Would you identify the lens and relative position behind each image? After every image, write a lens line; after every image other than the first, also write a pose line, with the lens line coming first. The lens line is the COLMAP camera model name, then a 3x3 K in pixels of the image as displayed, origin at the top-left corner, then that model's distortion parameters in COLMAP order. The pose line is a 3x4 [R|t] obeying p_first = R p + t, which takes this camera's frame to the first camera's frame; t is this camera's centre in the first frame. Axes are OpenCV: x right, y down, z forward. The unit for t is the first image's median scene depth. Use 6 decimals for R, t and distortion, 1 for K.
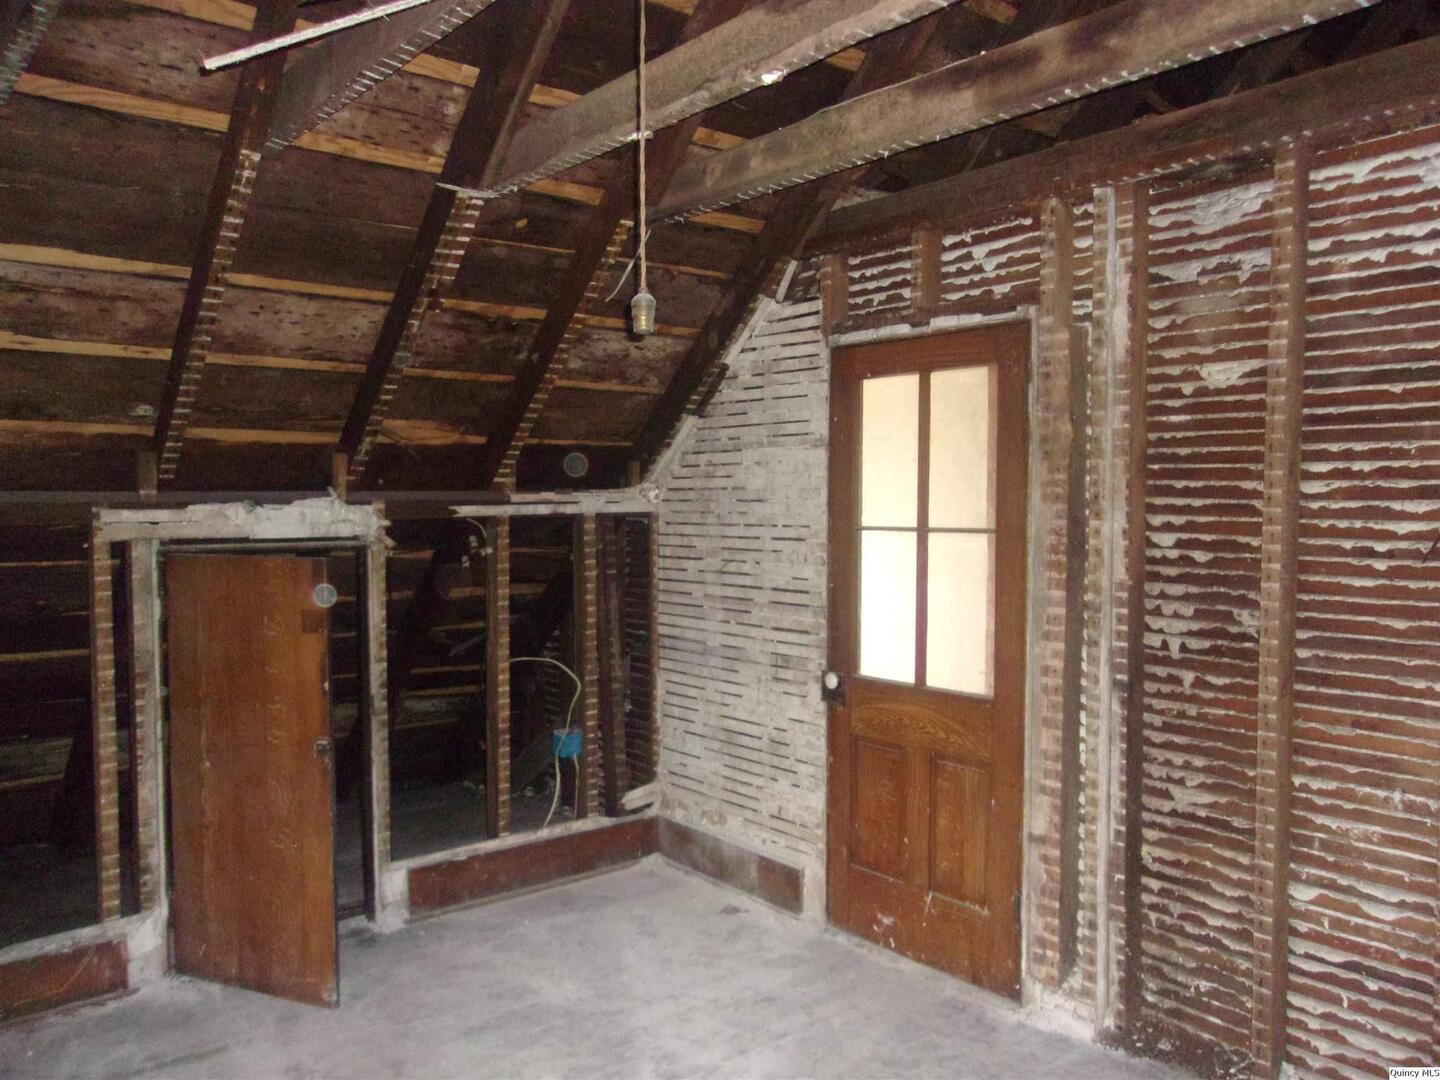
lens RADIAL K [[1104.4, 0, 720.0], [0, 1104.4, 540.0], [0, 0, 1]] dist [-0.001011, 0.005808]
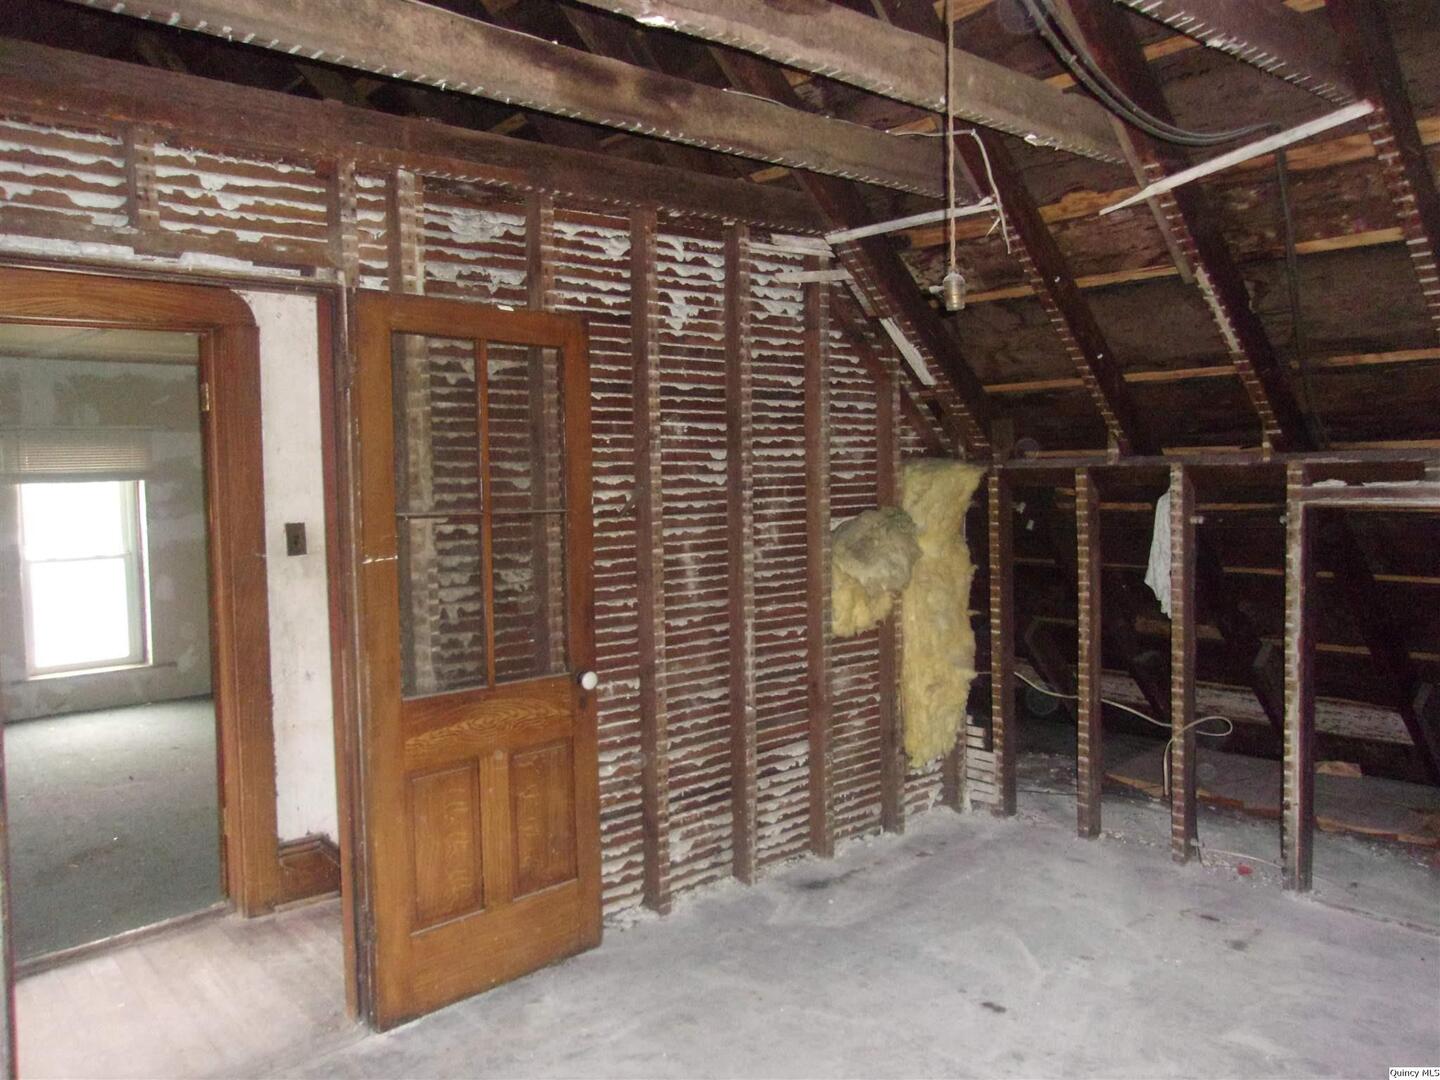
lens RADIAL K [[1117.0, 0, 720.3], [0, 1117.0, 530.0], [0, 0, 1]] dist [-0.010287, 0.038536]
pose [[-0.005047, -0.049586, 0.998757, -0.729604], [0.062297, 0.996814, 0.049804, -0.025895], [-0.998045, 0.062471, -0.001942, 0.773903]]
